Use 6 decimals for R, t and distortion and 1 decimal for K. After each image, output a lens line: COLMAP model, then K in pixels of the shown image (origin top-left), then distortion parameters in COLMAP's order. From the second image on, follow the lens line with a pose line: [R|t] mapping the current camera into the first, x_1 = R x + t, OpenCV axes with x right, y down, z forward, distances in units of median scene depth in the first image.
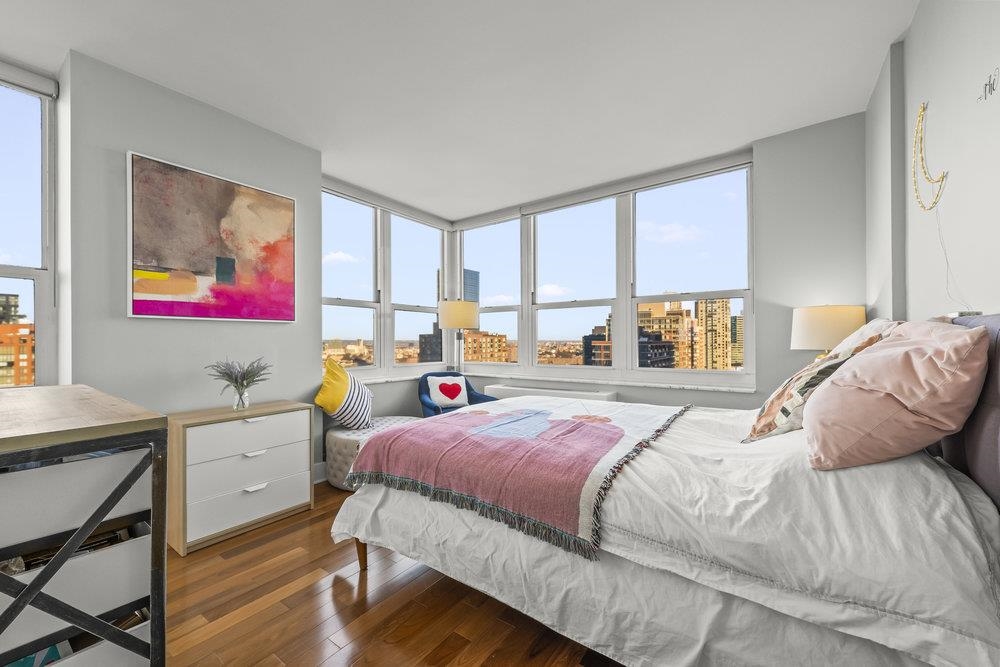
lens RADIAL K [[395.9, 0, 497.7], [0, 395.9, 339.2], [0, 0, 1]] dist [-0.002113, 0.001283]
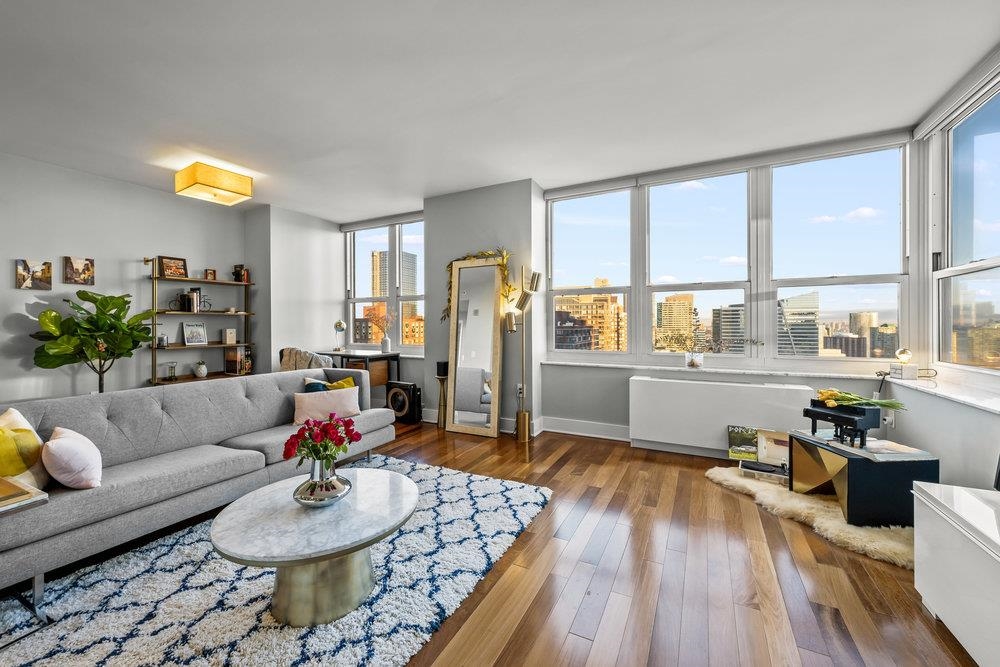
lens RADIAL K [[395.9, 0, 496.3], [0, 395.9, 324.7], [0, 0, 1]] dist [-0.002113, 0.001283]
pose [[0.986102, 0.003525, 0.166105, -0.193691], [-0.004014, 0.999989, 0.002609, 0.000190], [-0.166094, -0.003240, 0.986105, 0.081215]]
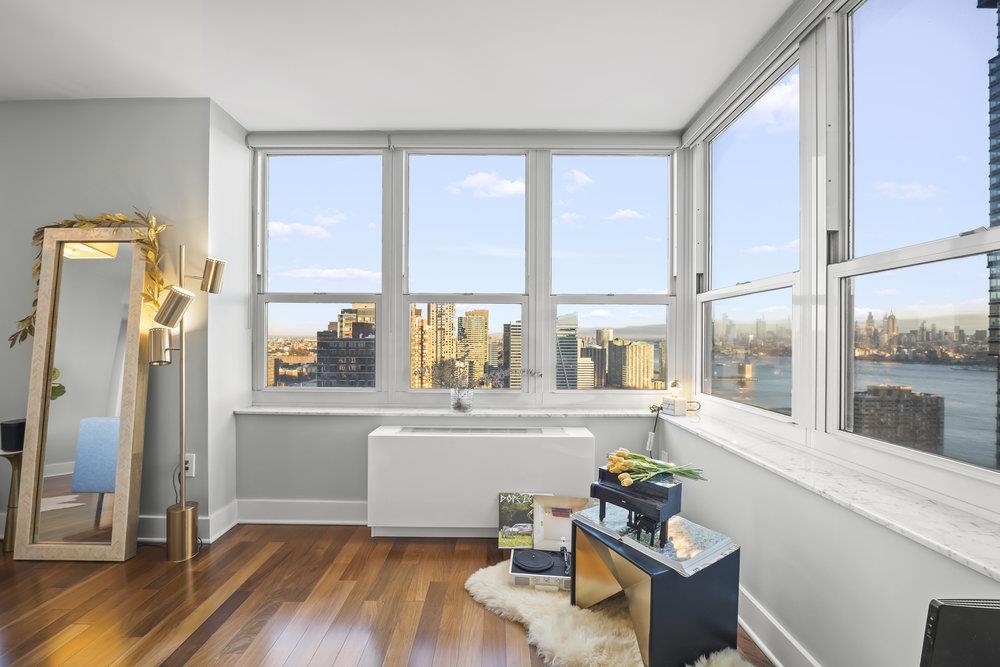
lens RADIAL K [[395.9, 0, 495.3], [0, 395.9, 339.6], [0, 0, 1]] dist [-0.002113, 0.001283]
pose [[0.798298, 0.007007, 0.602221, -0.085358], [-0.012843, 0.999903, 0.005390, -0.009568], [-0.602125, -0.012038, 0.798311, 0.195662]]
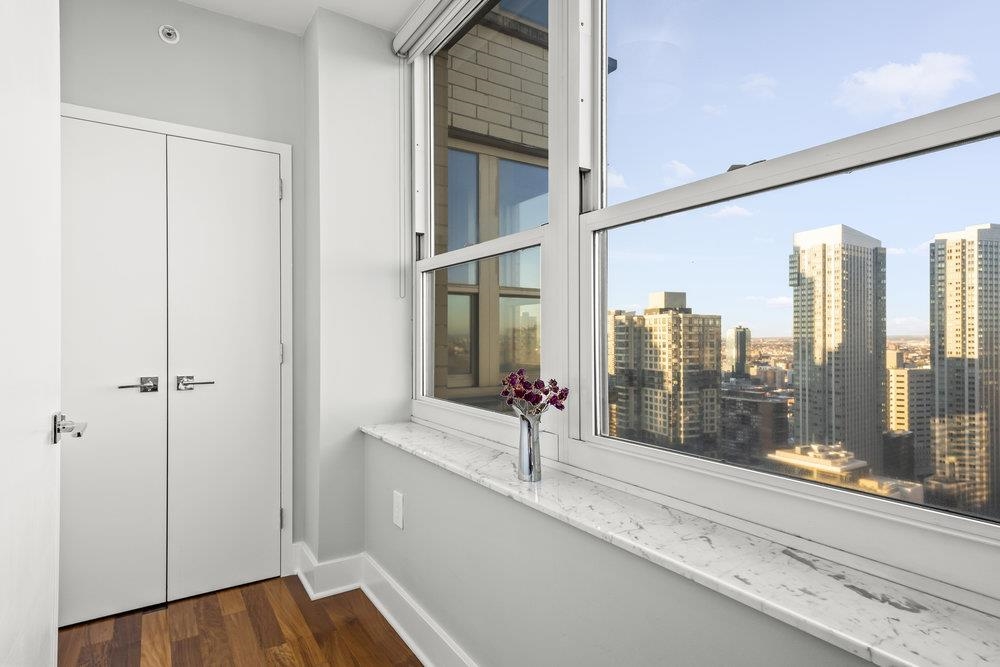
lens RADIAL K [[547.4, 0, 497.5], [0, 547.4, 333.9], [0, 0, 1]] dist [-0.001008, -0.000144]
pose [[0.299251, 0.009608, 0.954126, -0.042871], [-0.004959, 0.999951, -0.008515, -0.002922], [-0.954162, -0.002184, 0.299284, 0.218316]]
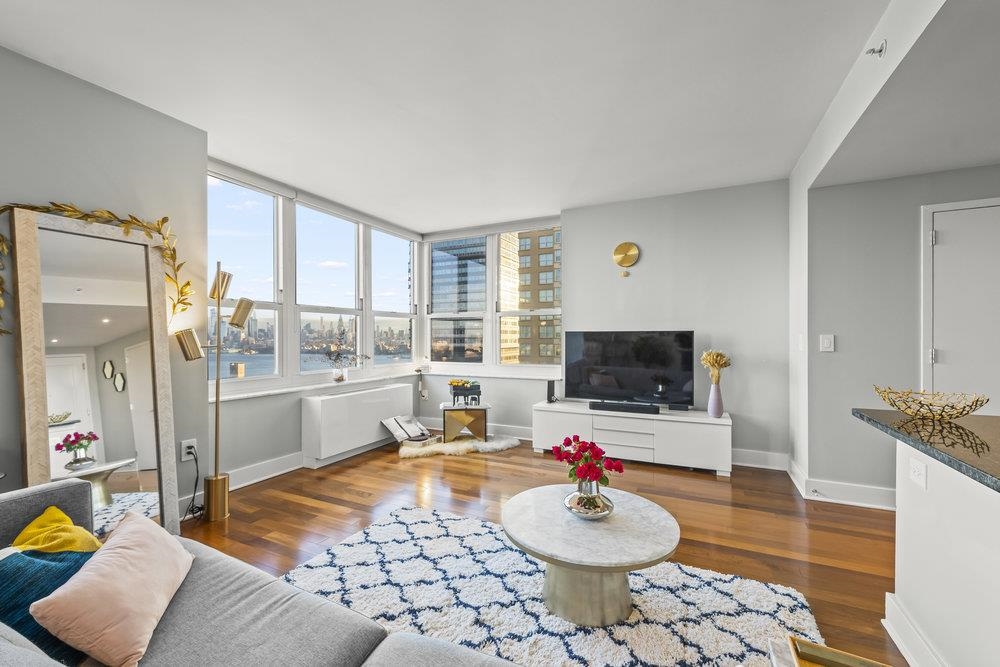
lens RADIAL K [[413.1, 0, 499.2], [0, 413.1, 338.6], [0, 0, 1]] dist [0.003028, 0.000841]
pose [[-0.194928, 0.001961, 0.980816, -0.435739], [-0.001141, 0.999997, -0.002226, -0.005036], [-0.980817, -0.001553, -0.194925, 0.357790]]
